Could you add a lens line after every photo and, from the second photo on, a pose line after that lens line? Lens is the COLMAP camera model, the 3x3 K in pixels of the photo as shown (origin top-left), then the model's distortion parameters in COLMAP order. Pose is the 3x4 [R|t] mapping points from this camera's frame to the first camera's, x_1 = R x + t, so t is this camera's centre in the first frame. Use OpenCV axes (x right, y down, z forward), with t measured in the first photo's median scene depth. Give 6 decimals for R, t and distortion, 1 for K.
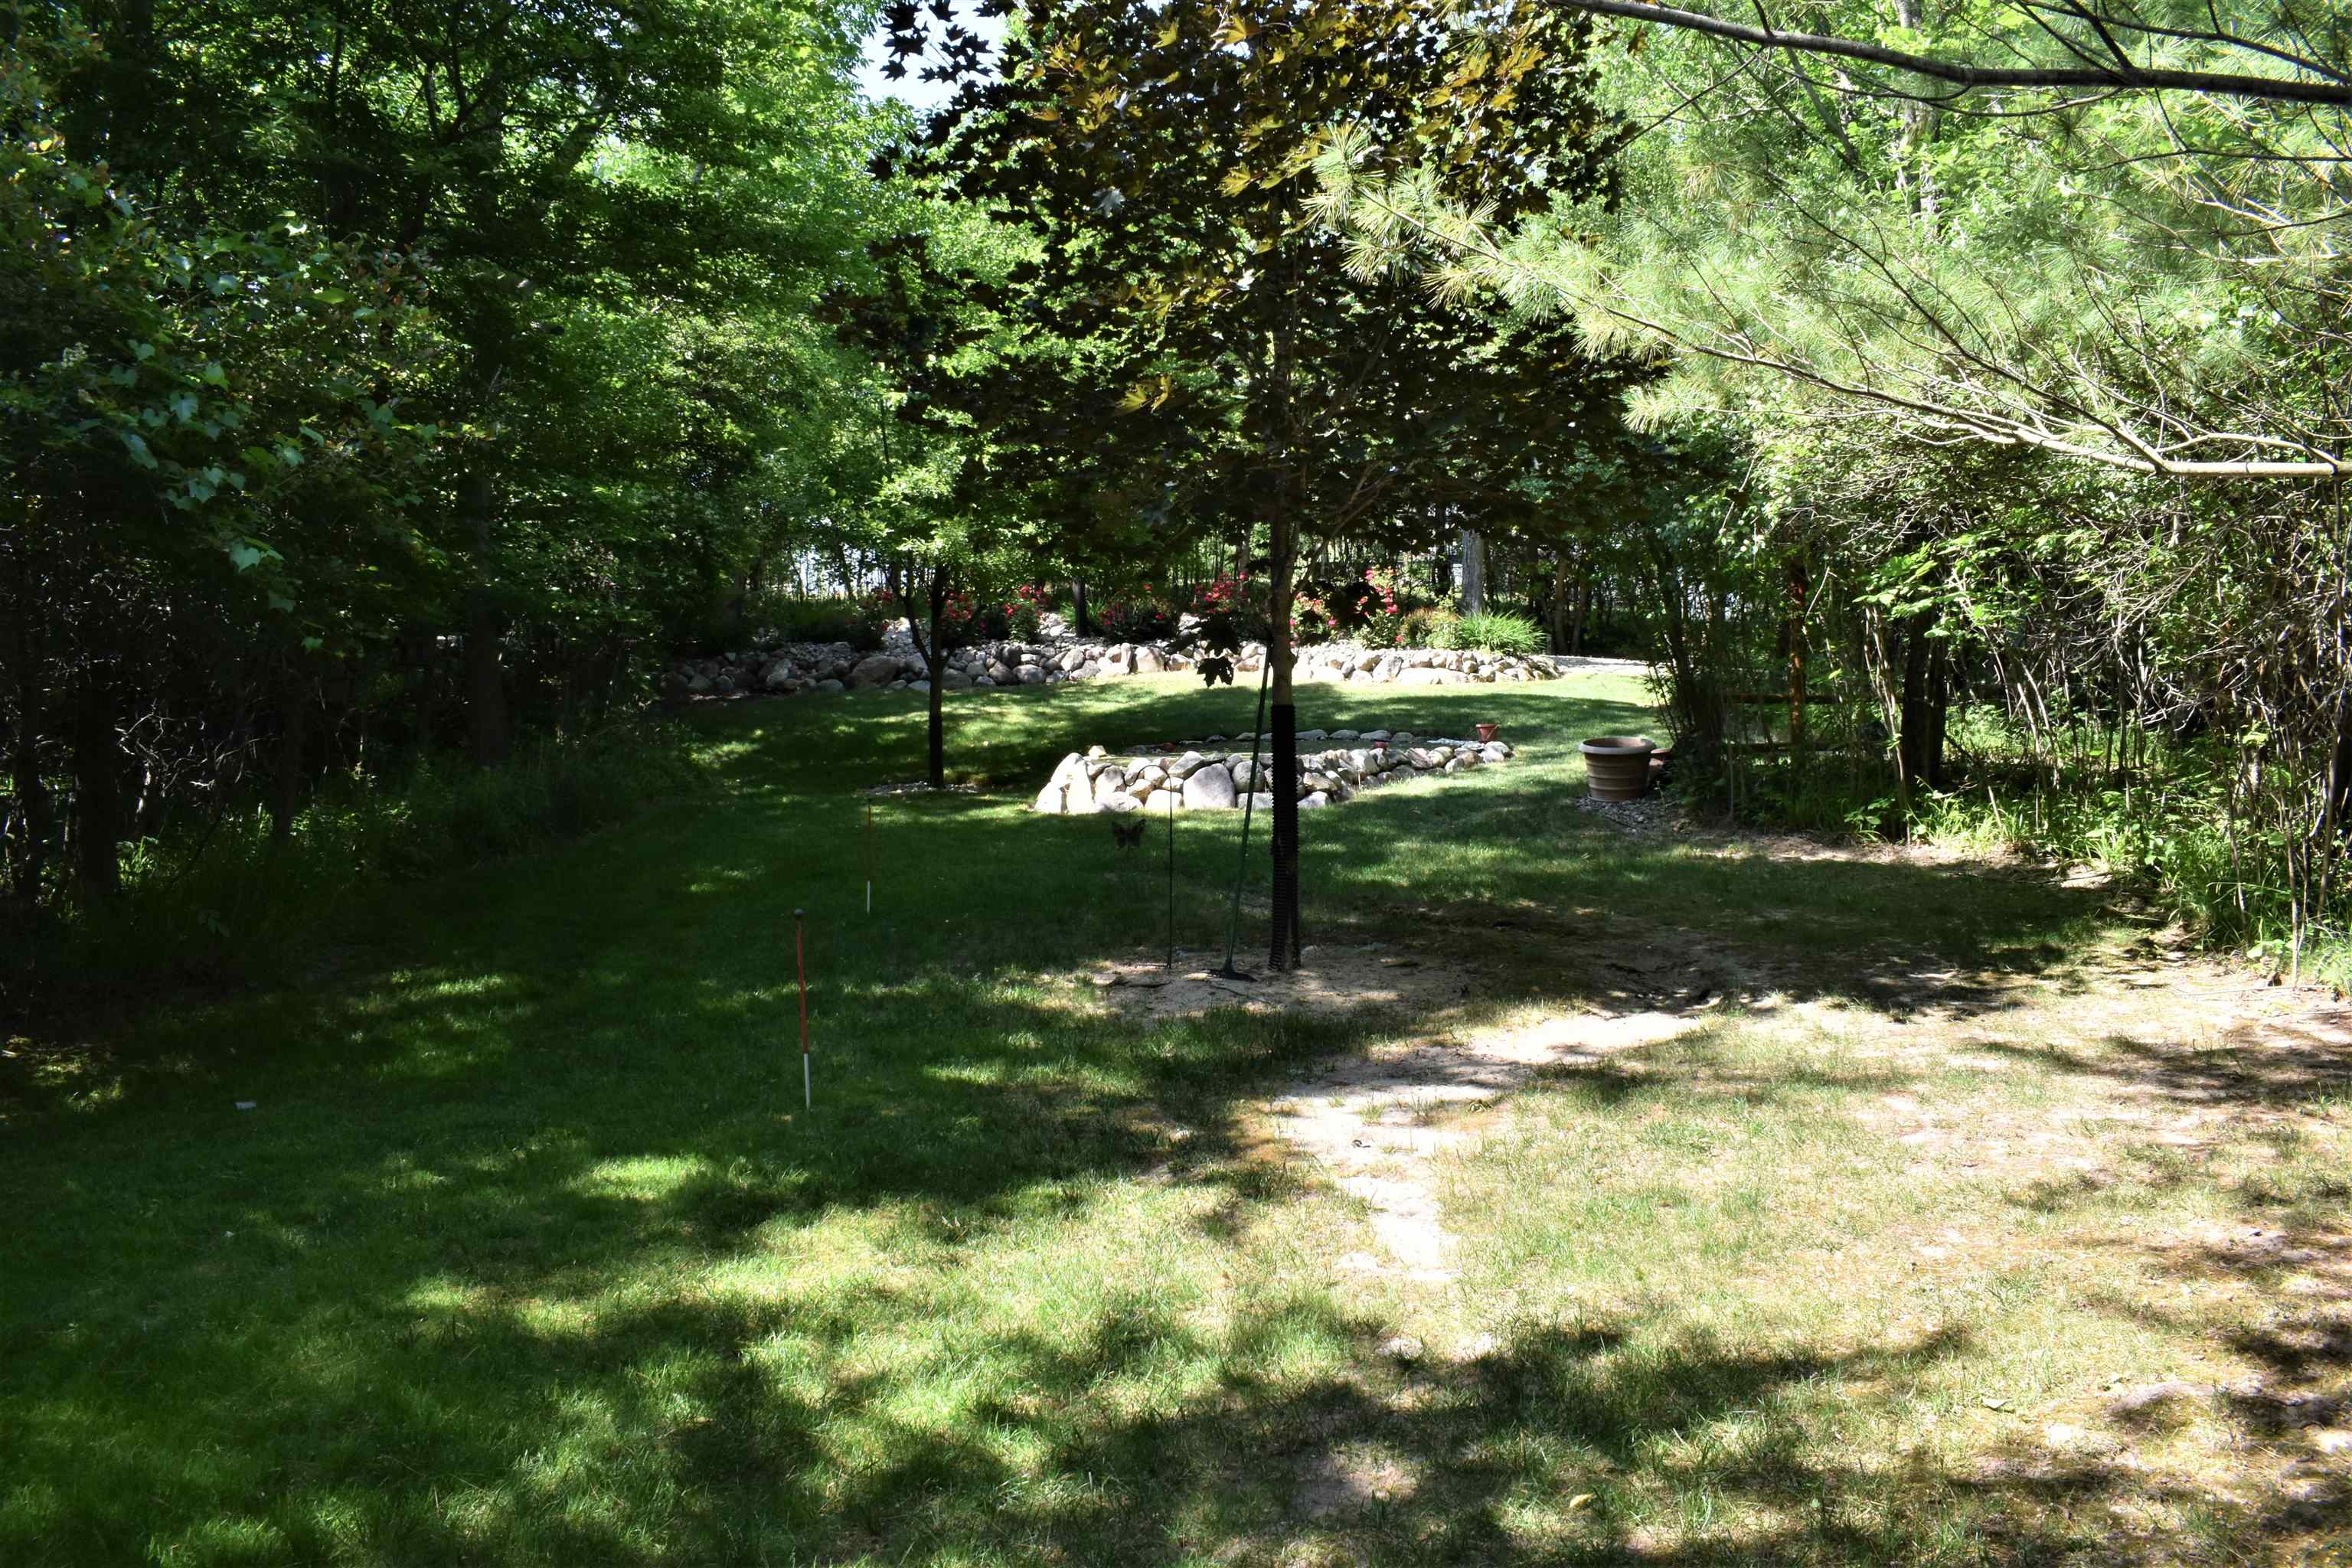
lens RADIAL K [[1847.1, 0, 1200.9], [0, 1847.1, 781.3], [0, 0, 1]] dist [-0.093398, 0.016266]
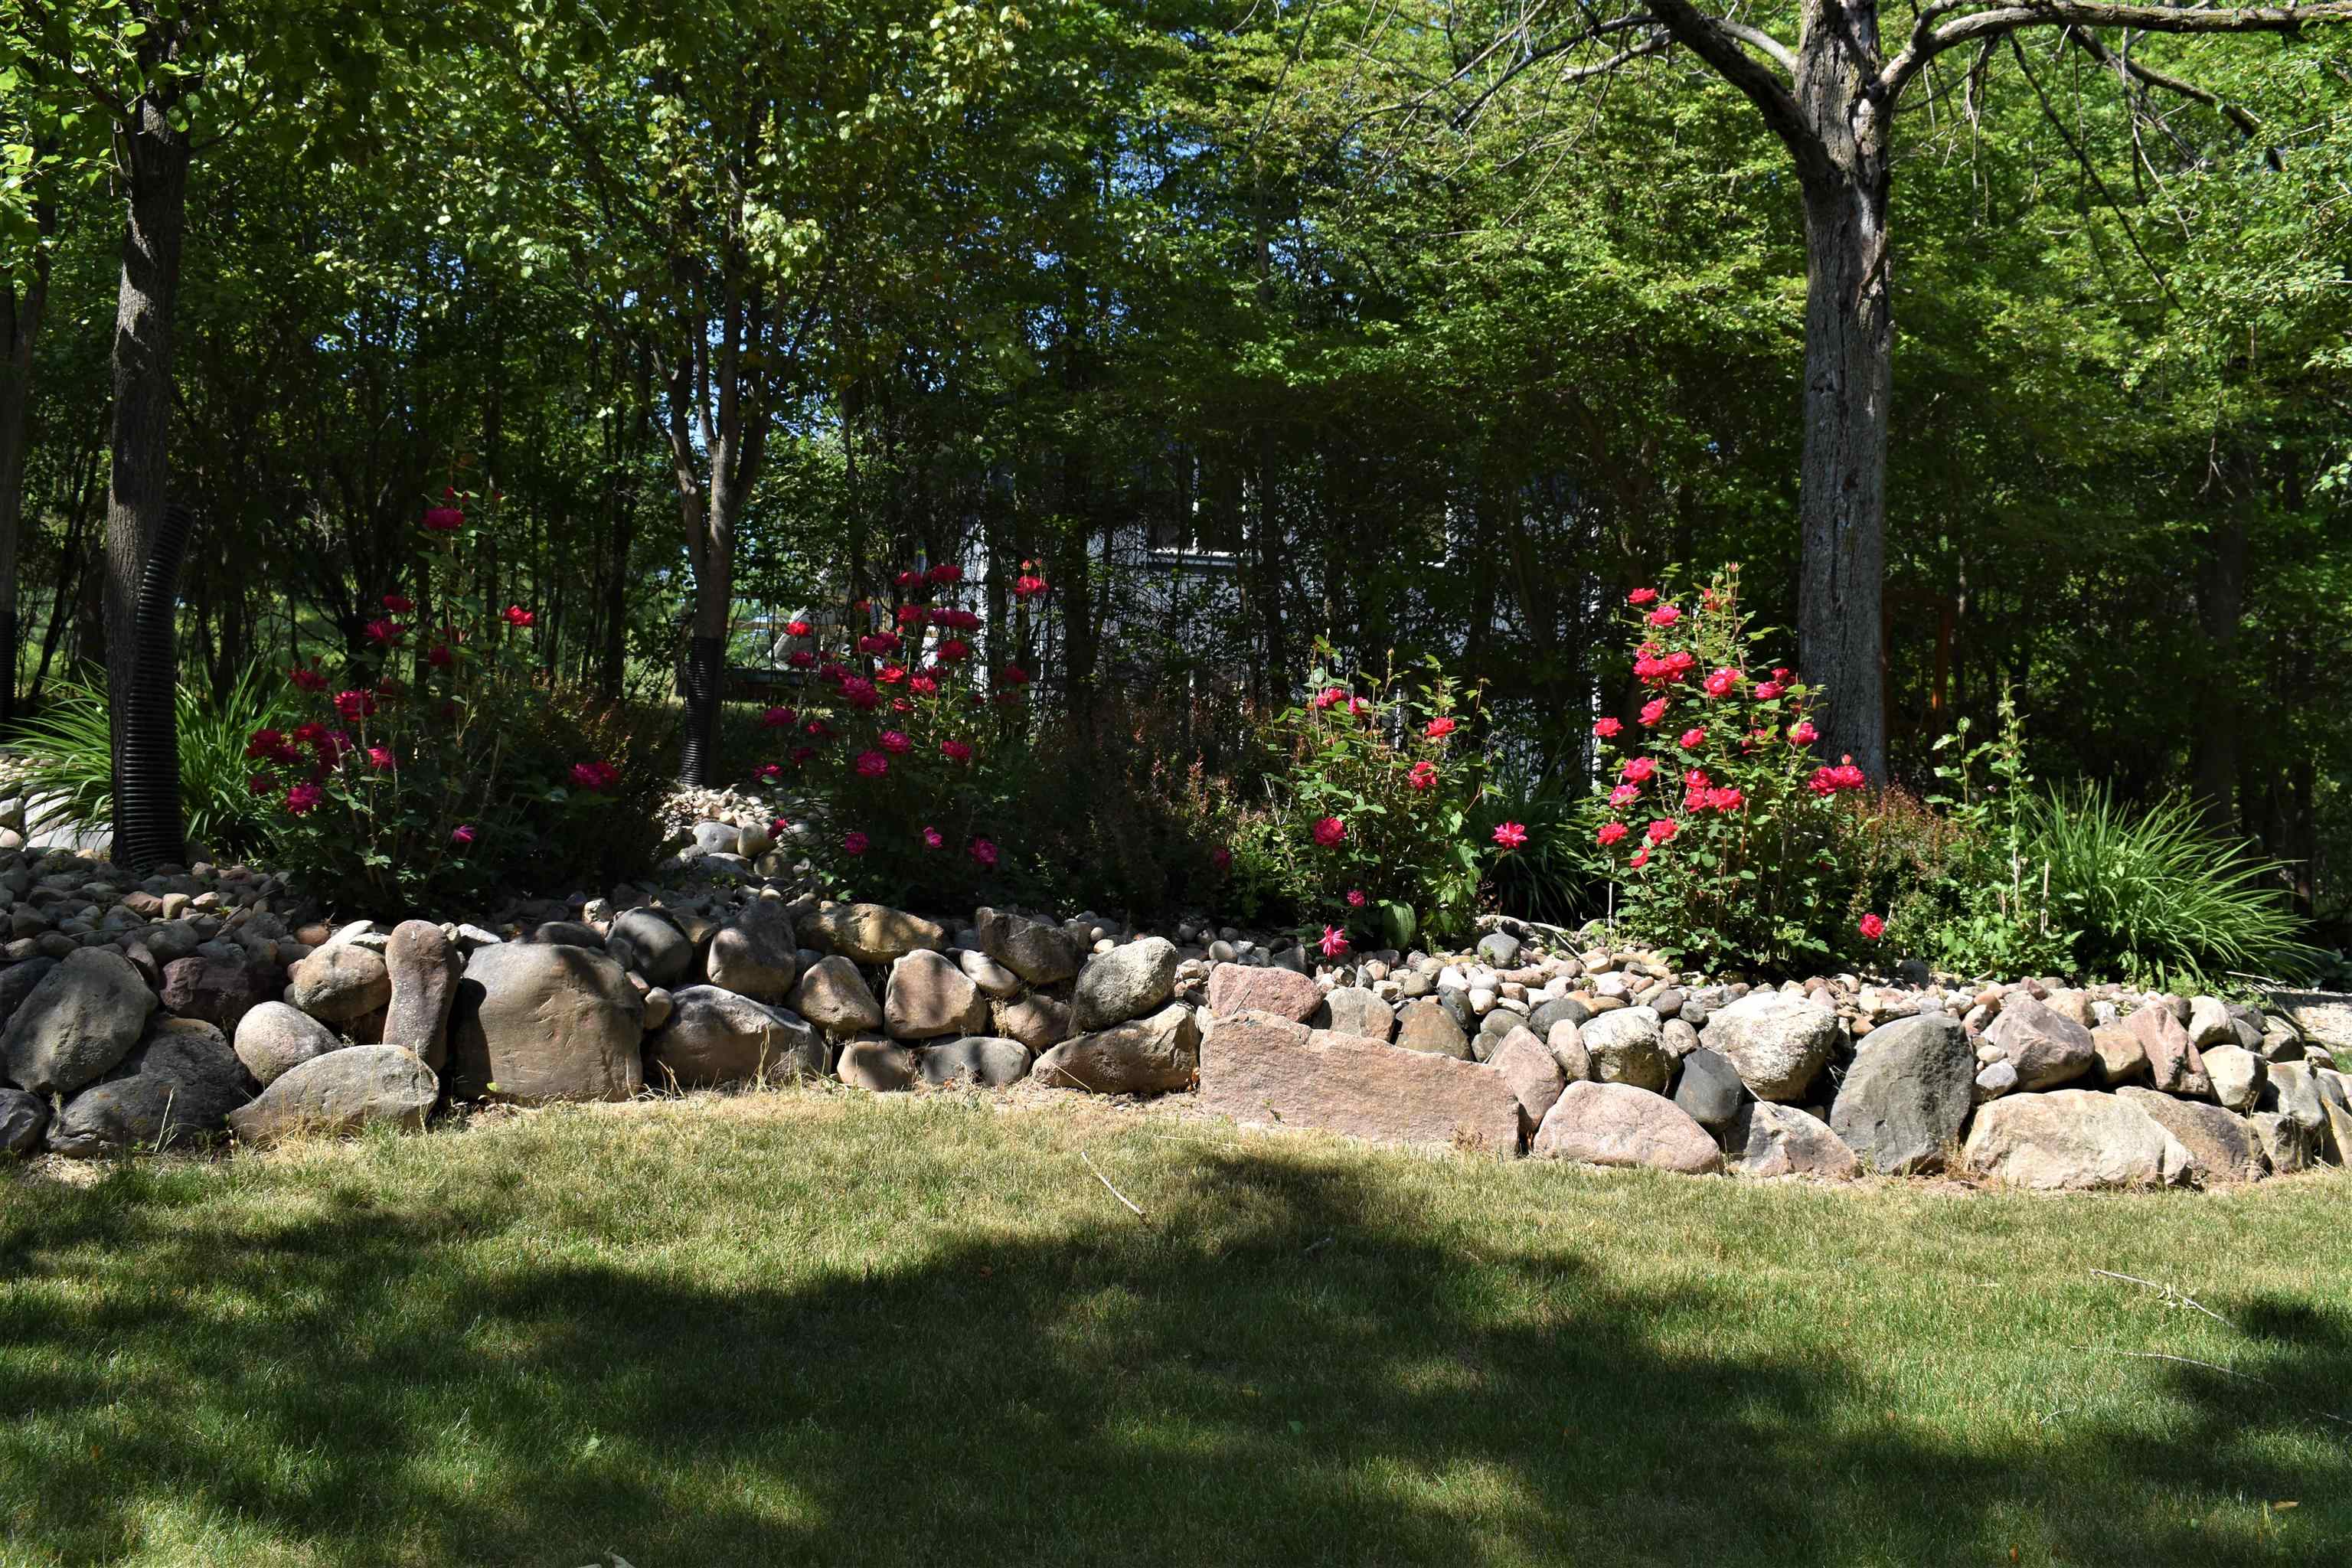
lens RADIAL K [[2502.8, 0, 1176.0], [0, 2502.8, 784.0], [0, 0, 1]] dist [-0.009297, -0.610515]
pose [[0.944817, 0.038450, 0.325334, -0.053759], [-0.007575, 0.995387, -0.095641, -0.071176], [-0.327511, 0.087899, 0.940750, 0.826500]]
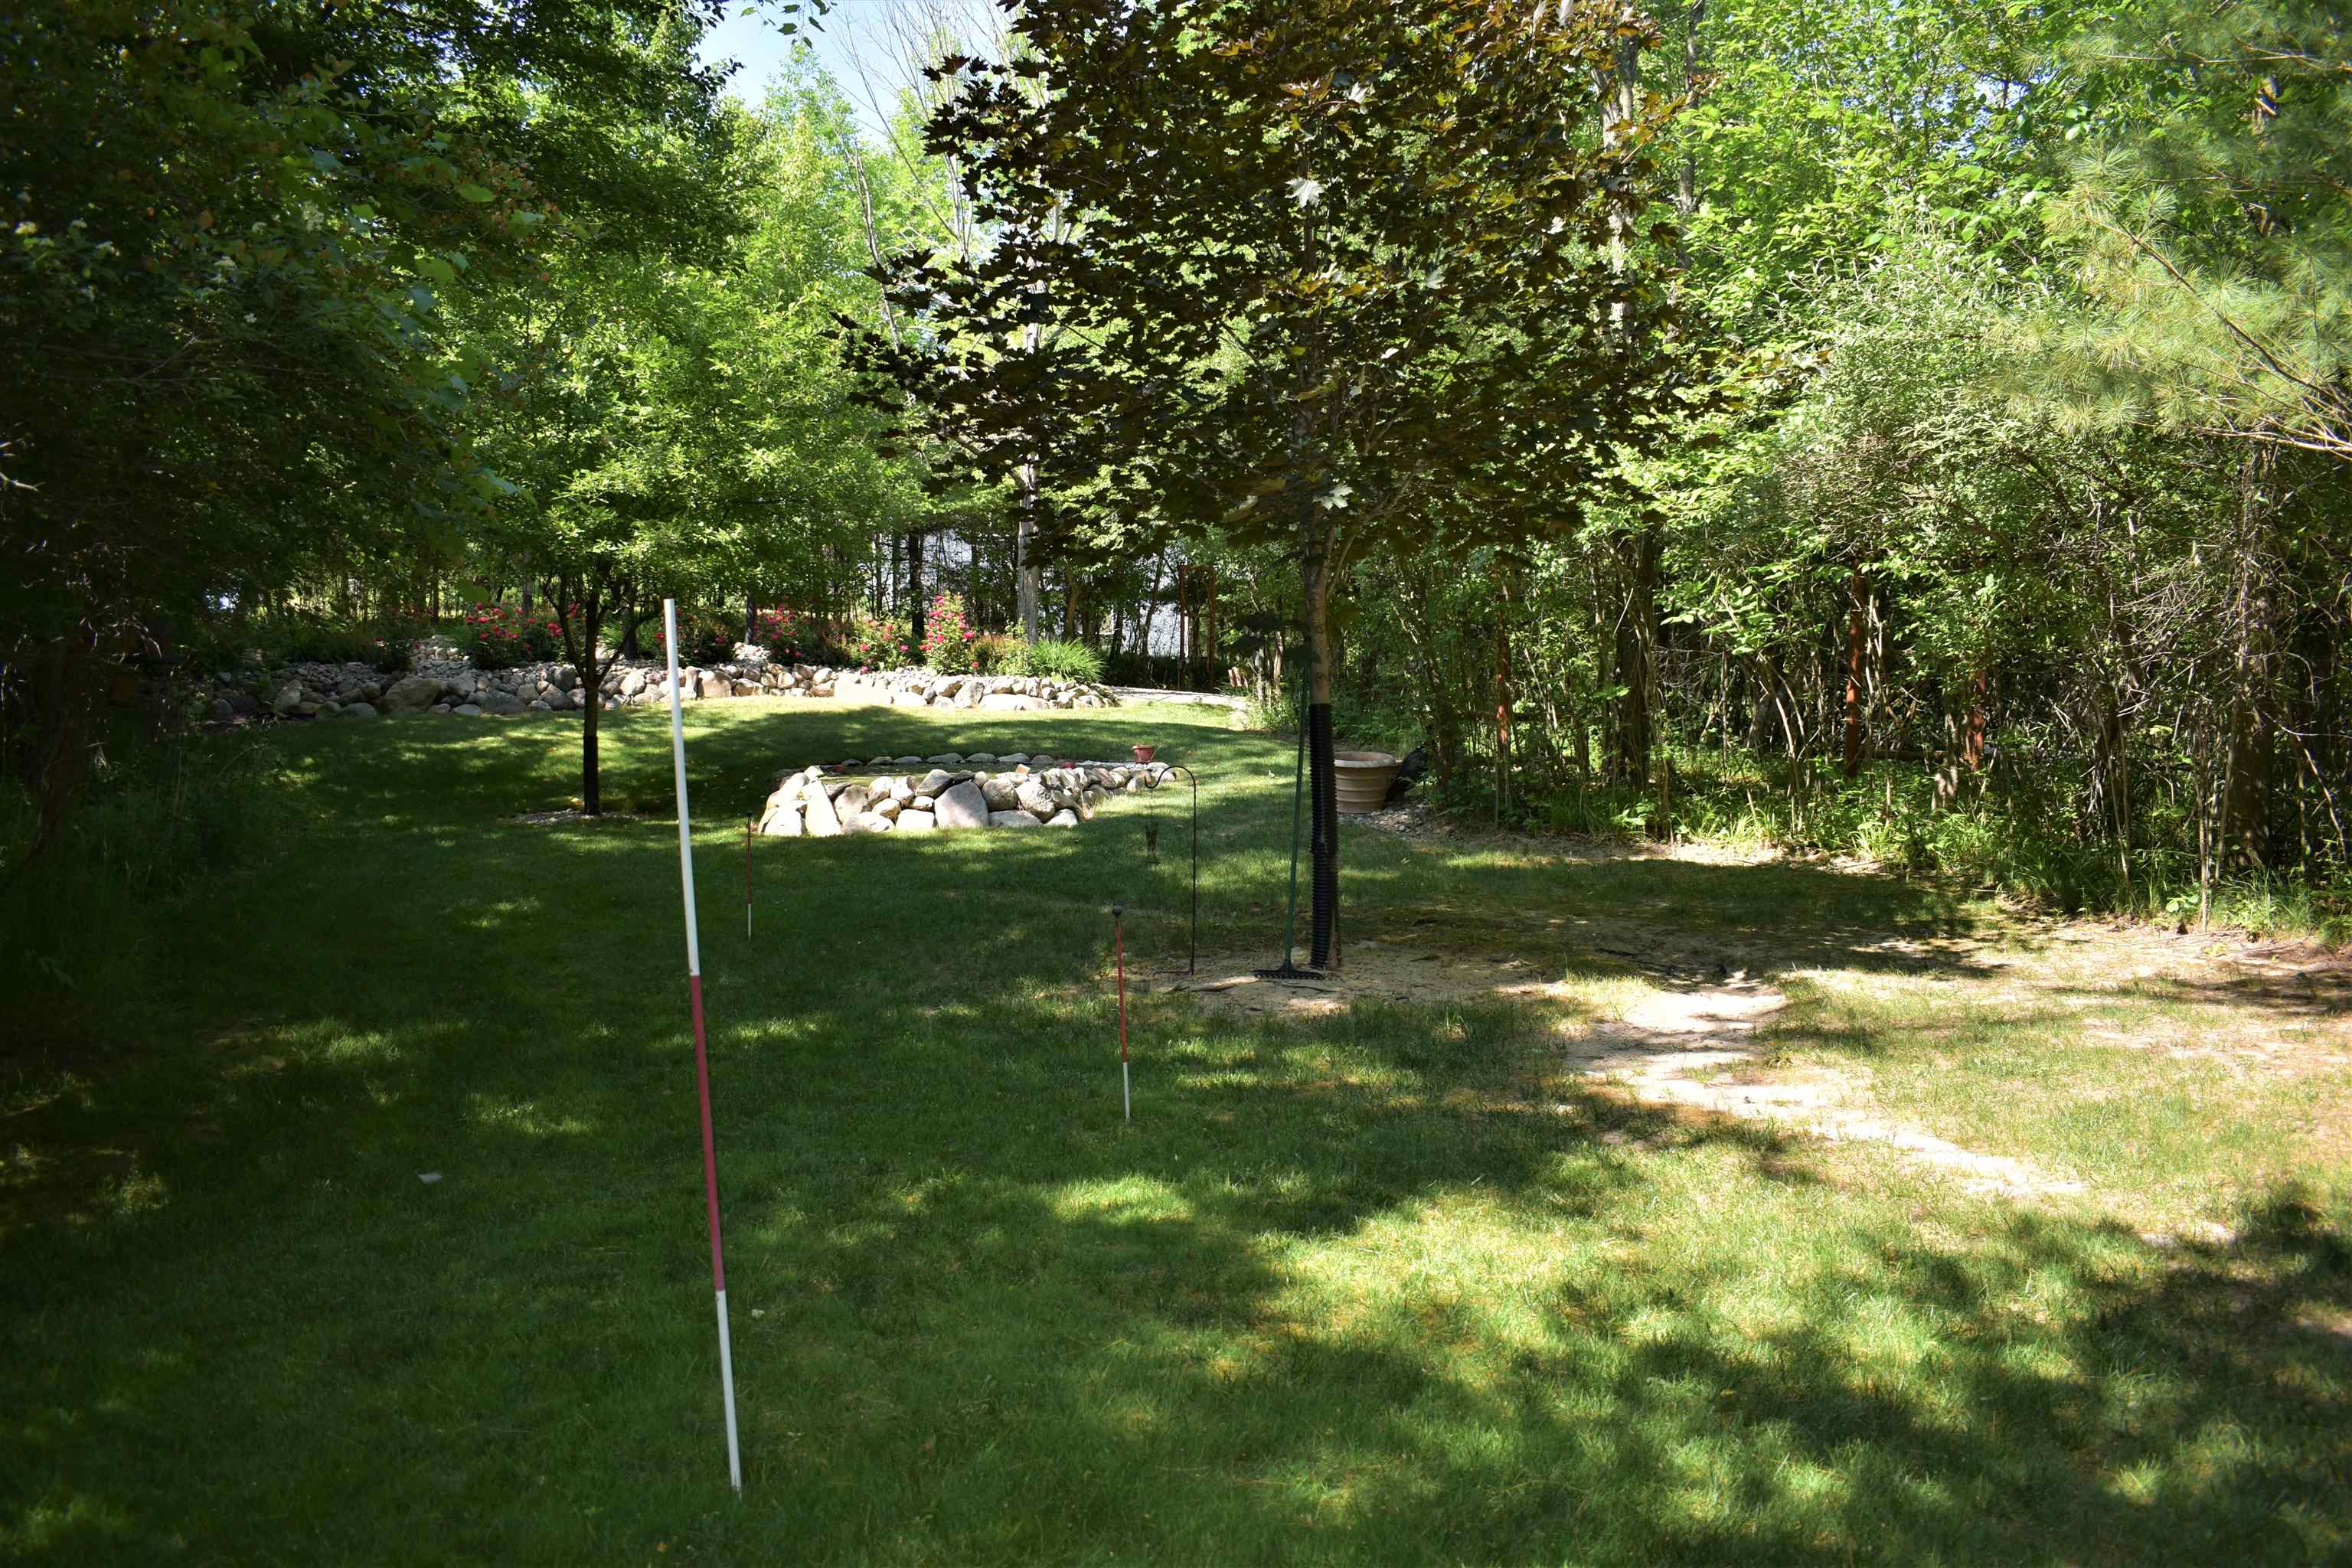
lens RADIAL K [[1847.1, 0, 1200.9], [0, 1847.1, 781.3], [0, 0, 1]] dist [-0.093398, 0.016266]
pose [[0.931560, -0.008261, 0.363493, -0.150690], [0.016680, 0.999660, -0.020029, 0.007765], [-0.363204, 0.024721, 0.931382, 0.034726]]
